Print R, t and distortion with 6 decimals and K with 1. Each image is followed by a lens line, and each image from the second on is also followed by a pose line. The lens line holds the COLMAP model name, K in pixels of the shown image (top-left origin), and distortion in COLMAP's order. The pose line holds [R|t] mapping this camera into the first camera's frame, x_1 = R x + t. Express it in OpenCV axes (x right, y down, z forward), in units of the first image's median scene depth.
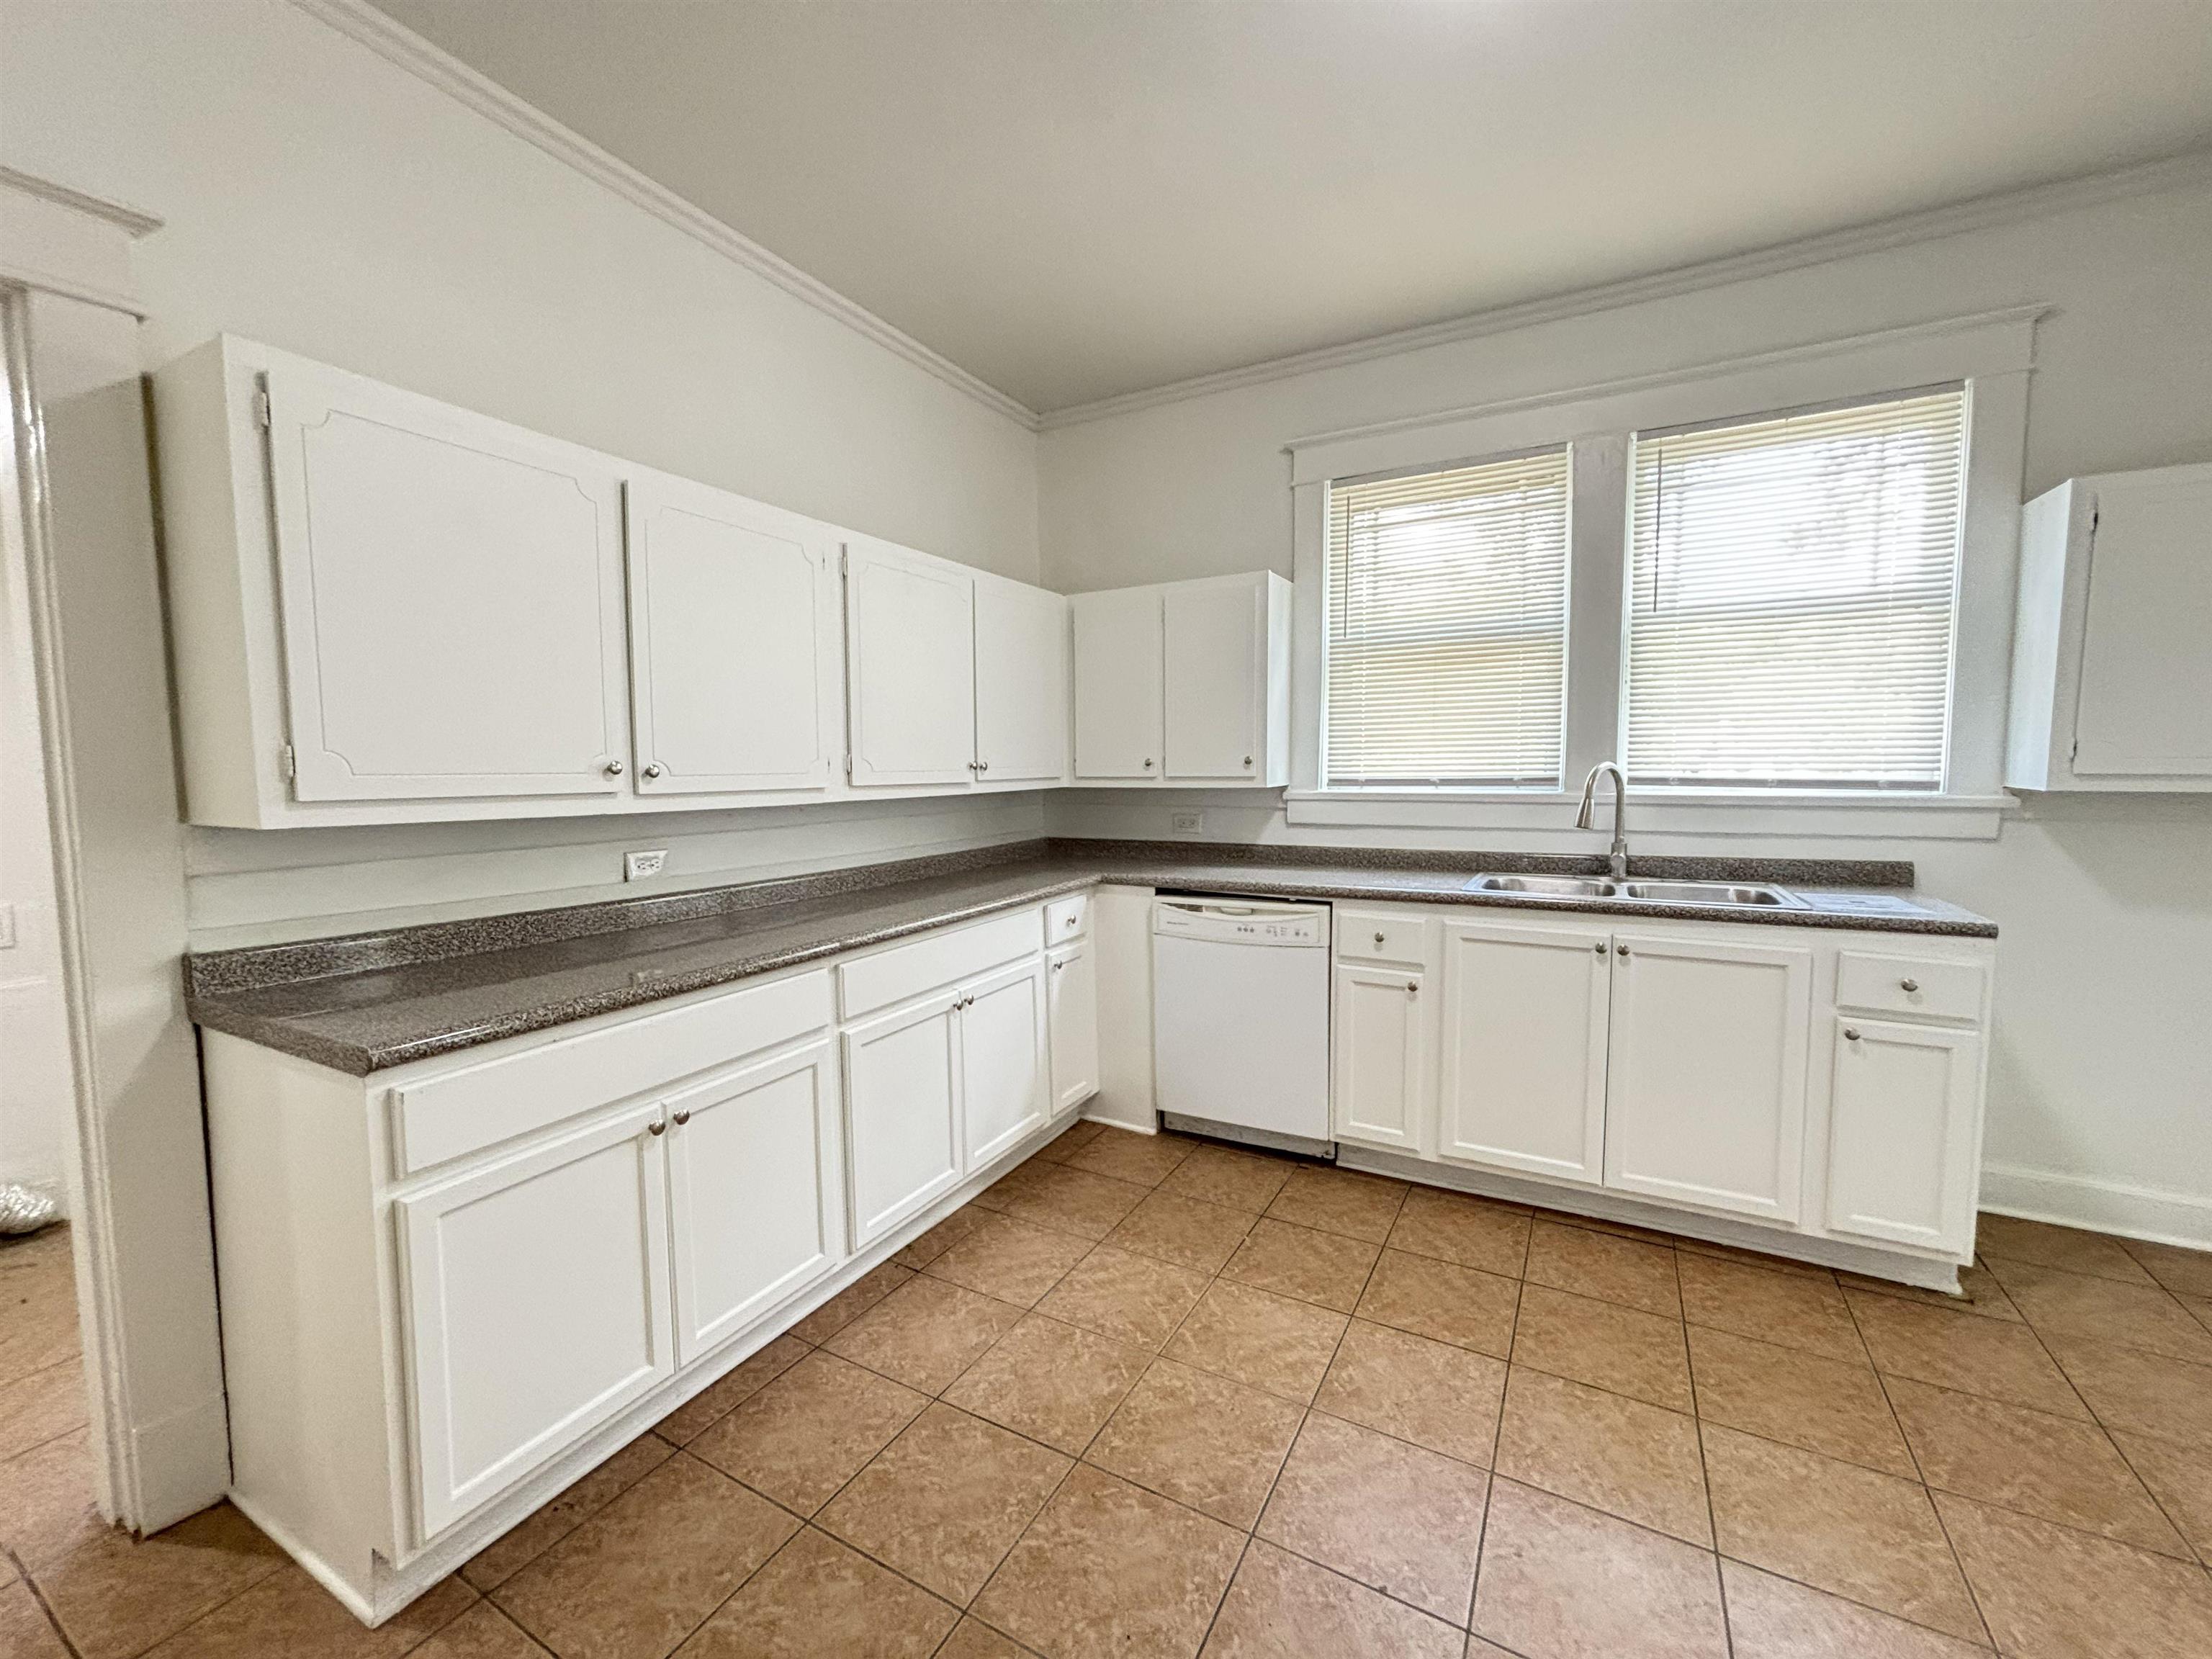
lens RADIAL K [[894.5, 0, 1106.0], [0, 894.5, 829.5], [0, 0, 1]] dist [-0.001305, 0.000140]
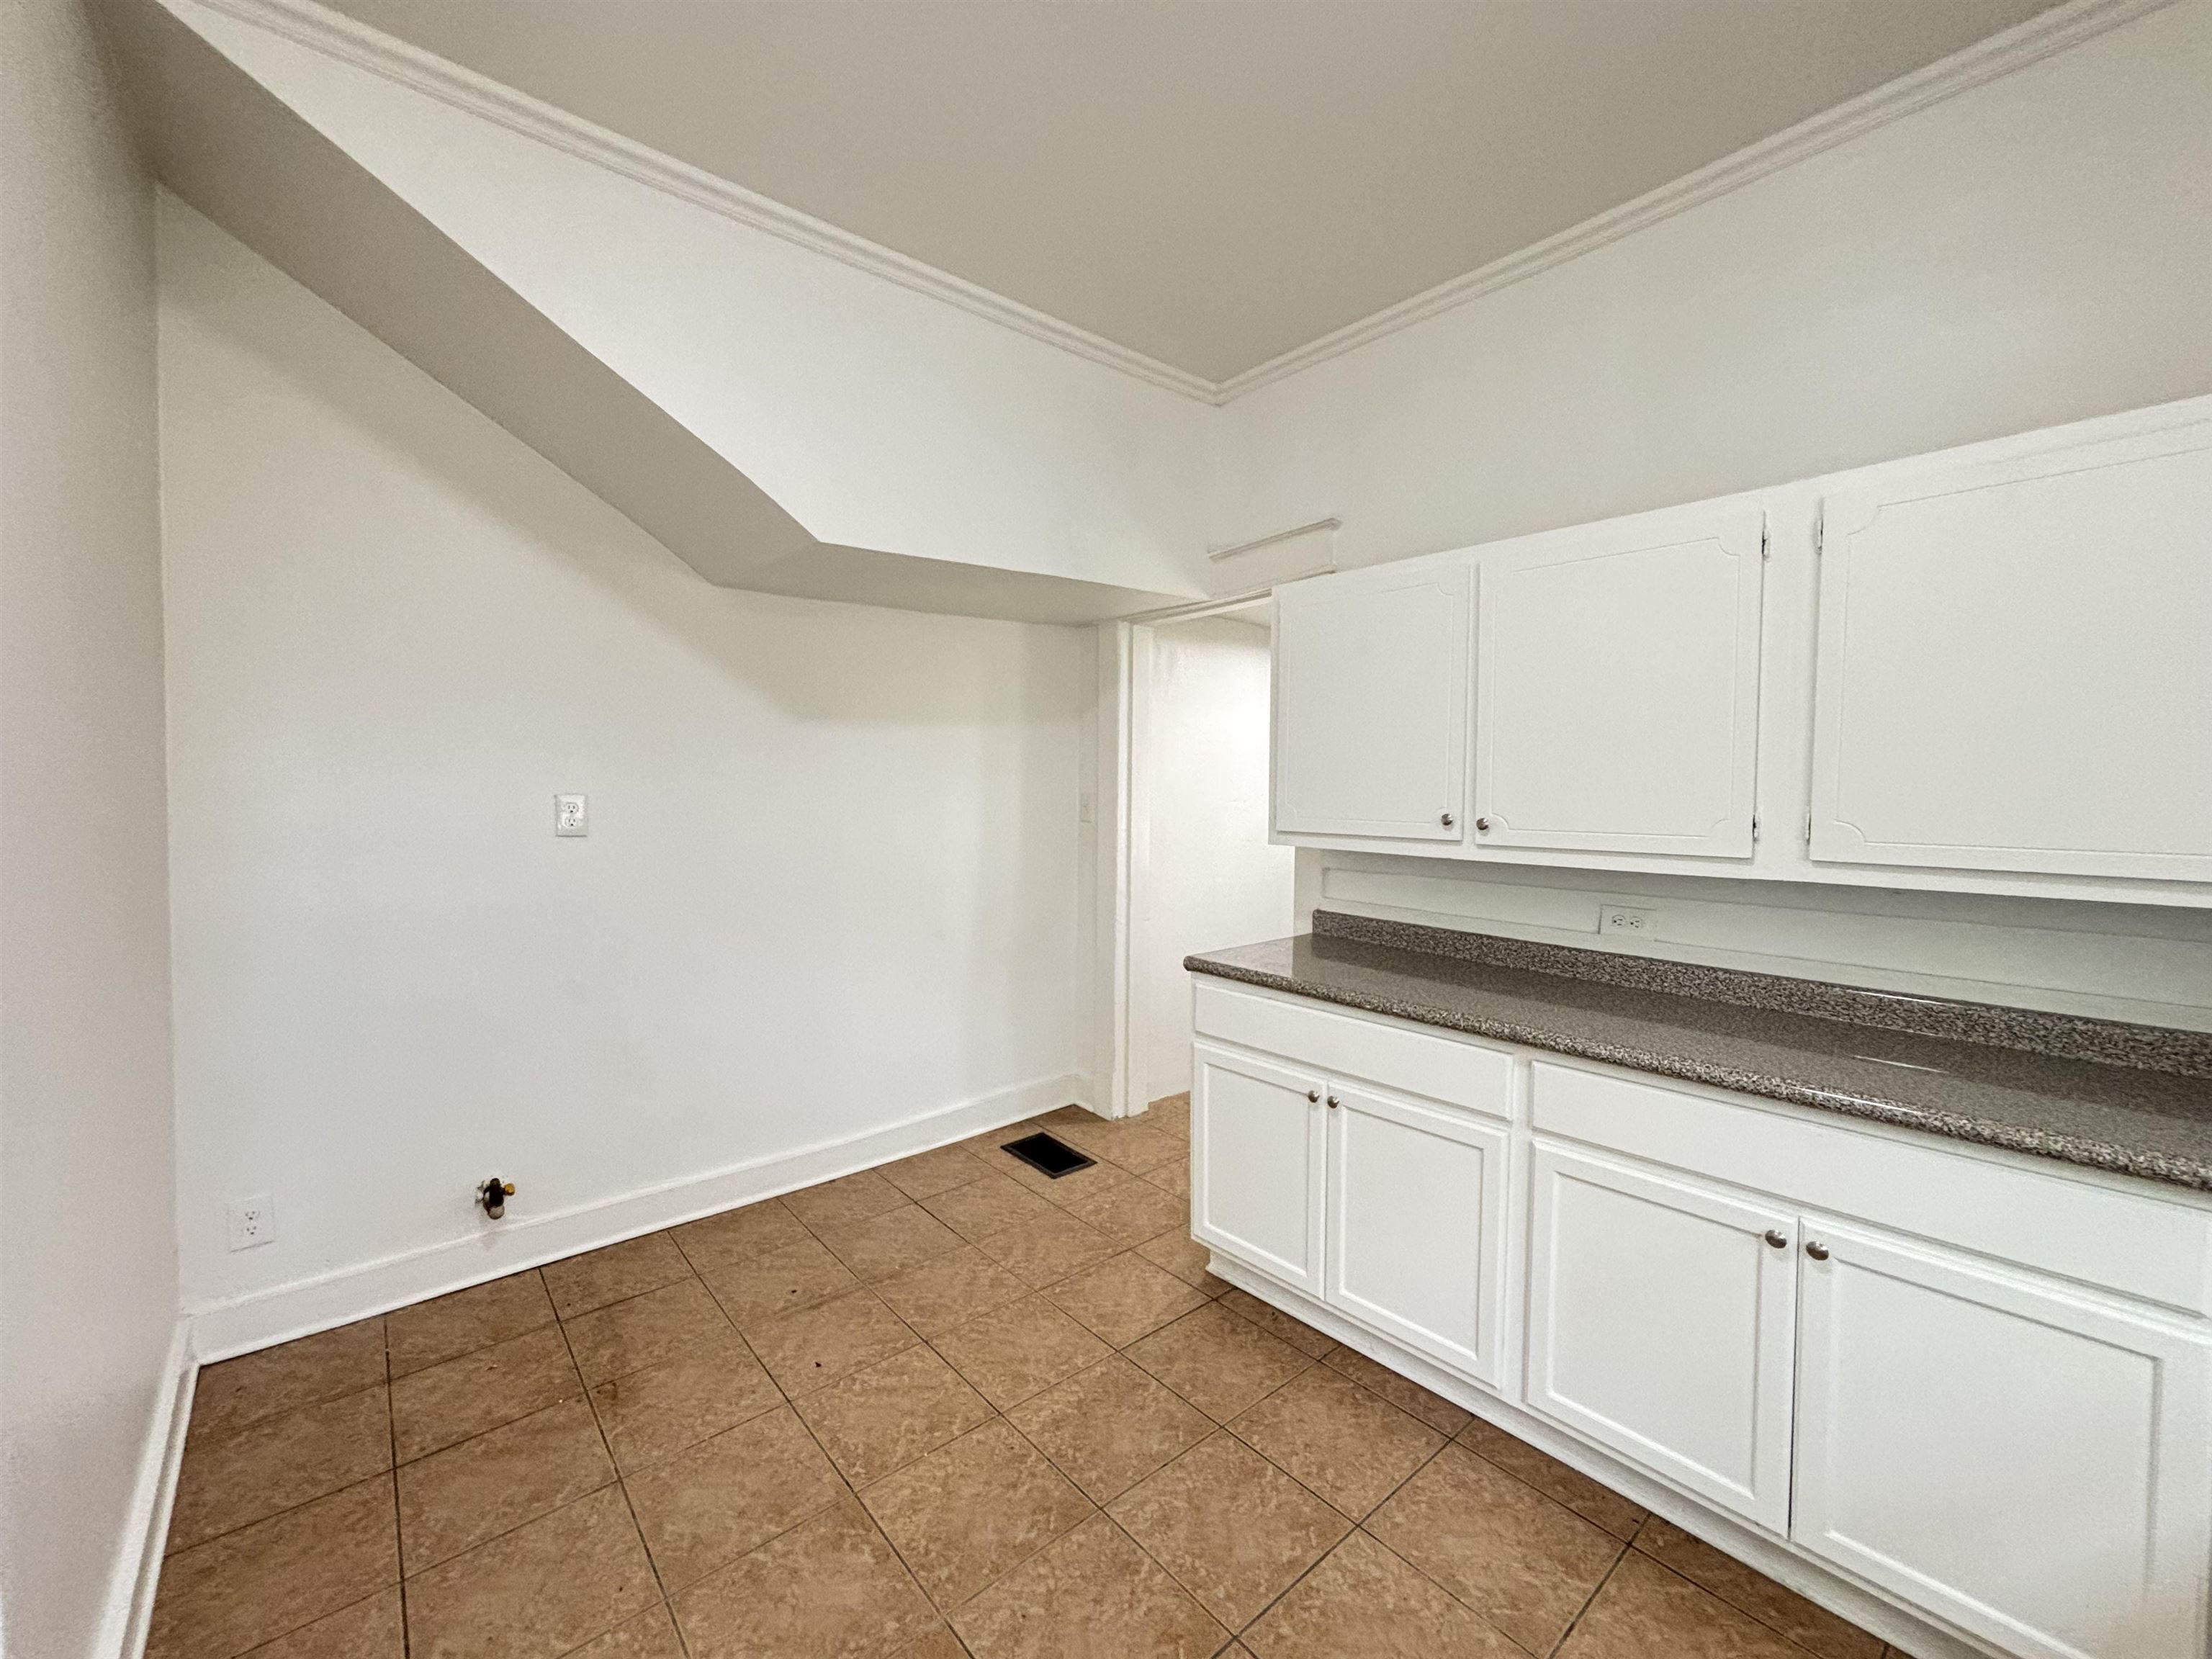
lens RADIAL K [[894.5, 0, 1106.0], [0, 894.5, 829.5], [0, 0, 1]] dist [-0.001305, 0.000140]
pose [[-0.349863, 0.054010, -0.935243, 0.744378], [-0.071861, 0.993848, 0.084277, -0.130115], [0.934041, 0.096693, -0.343829, 1.053768]]
